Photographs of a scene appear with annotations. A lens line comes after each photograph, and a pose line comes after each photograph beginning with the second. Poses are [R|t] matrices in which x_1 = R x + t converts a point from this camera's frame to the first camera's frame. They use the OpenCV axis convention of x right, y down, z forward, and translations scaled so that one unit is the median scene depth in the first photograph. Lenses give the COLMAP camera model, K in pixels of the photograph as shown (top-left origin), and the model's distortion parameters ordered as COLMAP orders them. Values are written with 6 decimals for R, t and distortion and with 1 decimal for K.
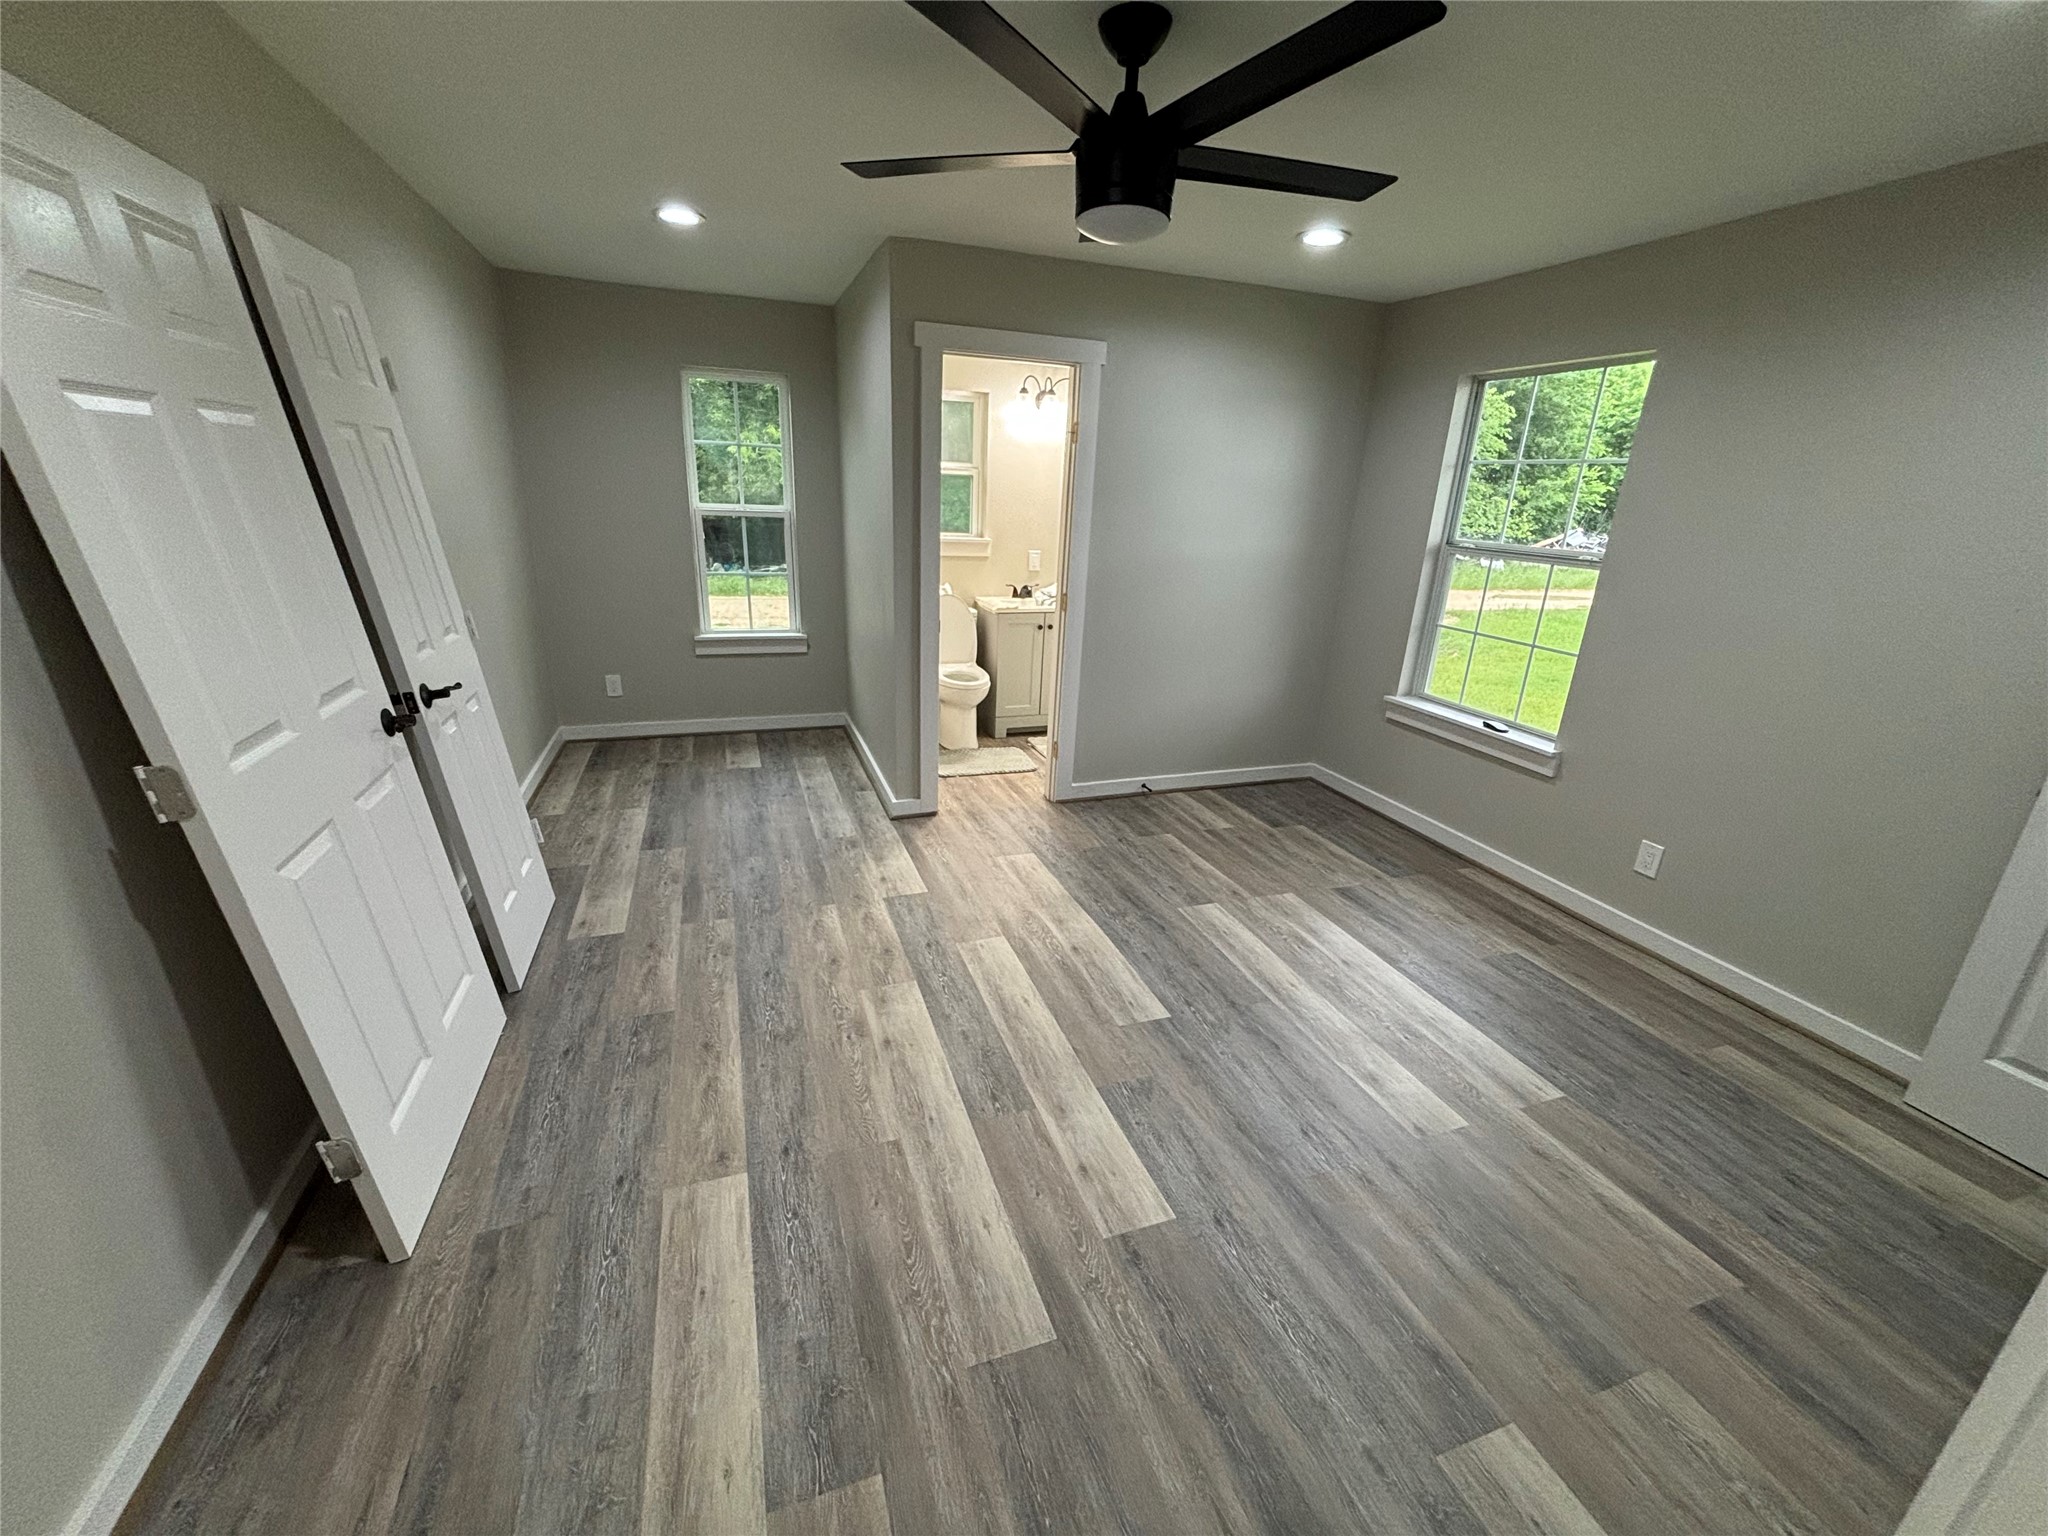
lens RADIAL K [[826.5, 0, 1019.7], [0, 826.5, 763.9], [0, 0, 1]] dist [0.001683, -0.000445]
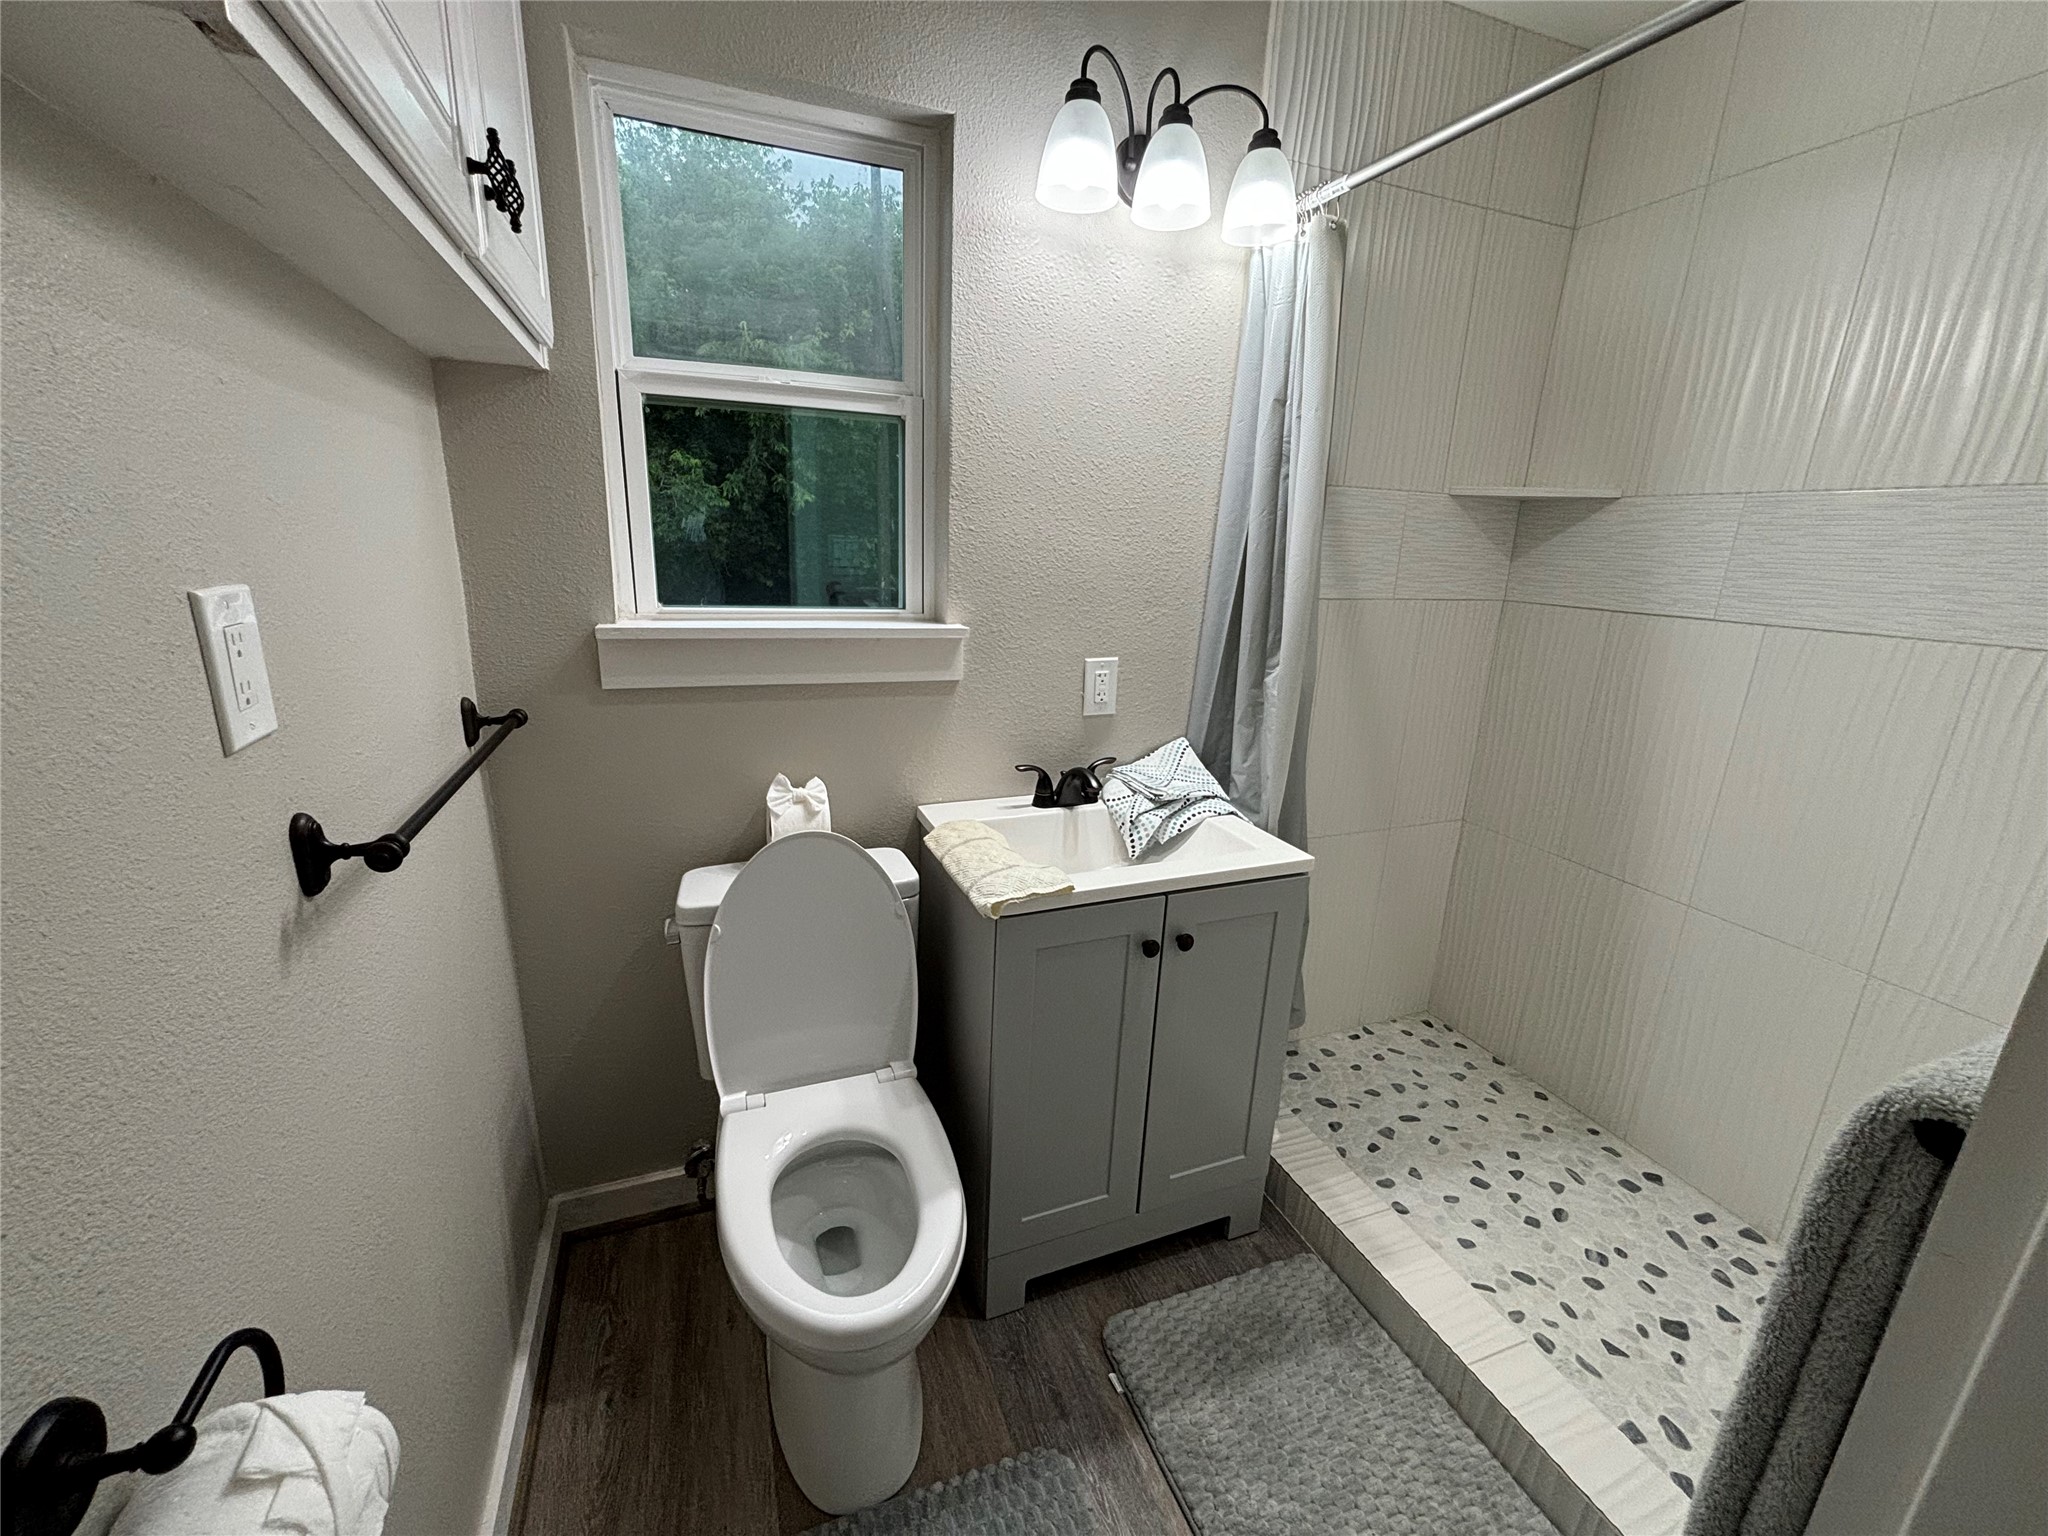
lens RADIAL K [[822.6, 0, 1024.0], [0, 822.6, 768.0], [0, 0, 1]] dist [0.017532, -0.000119]
pose [[0.999360, -0.010063, 0.034314, -0.024815], [0.011932, 0.998432, -0.054700, -0.203293], [-0.033710, 0.055074, 0.997913, 0.702547]]
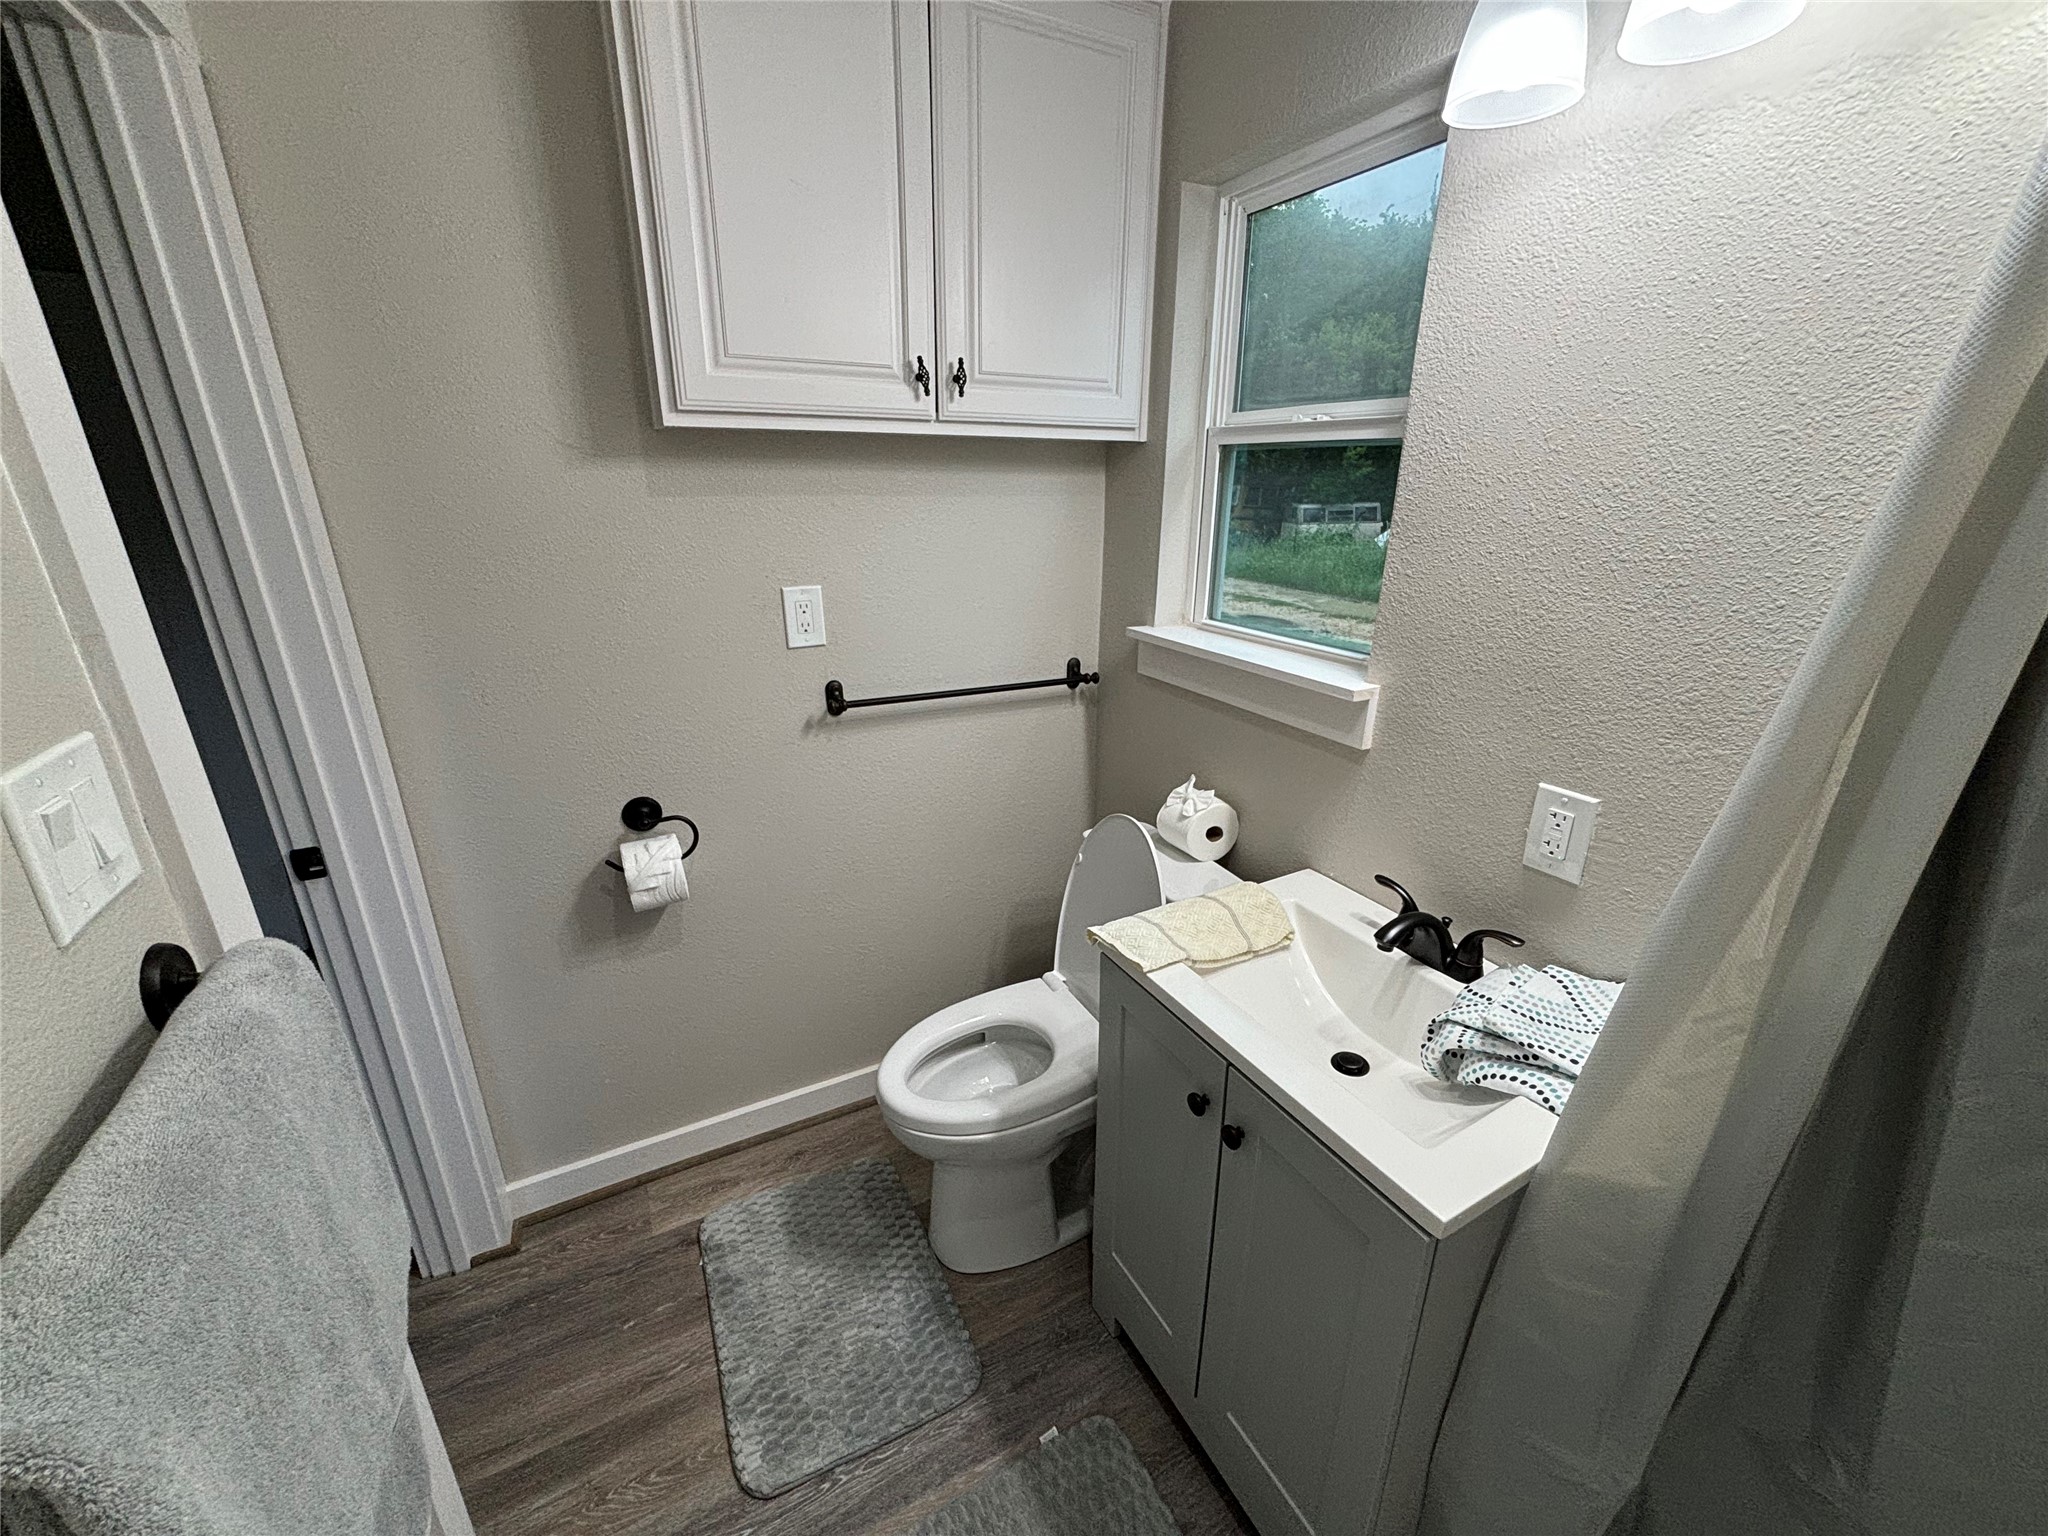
lens RADIAL K [[817.9, 0, 1020.4], [0, 817.9, 770.0], [0, 0, 1]] dist [0.000196, -0.000176]
pose [[0.149601, 0.305283, -0.940437, 0.190546], [-0.318808, 0.915235, 0.246387, -0.277028], [0.935939, 0.262959, 0.234247, 0.851047]]
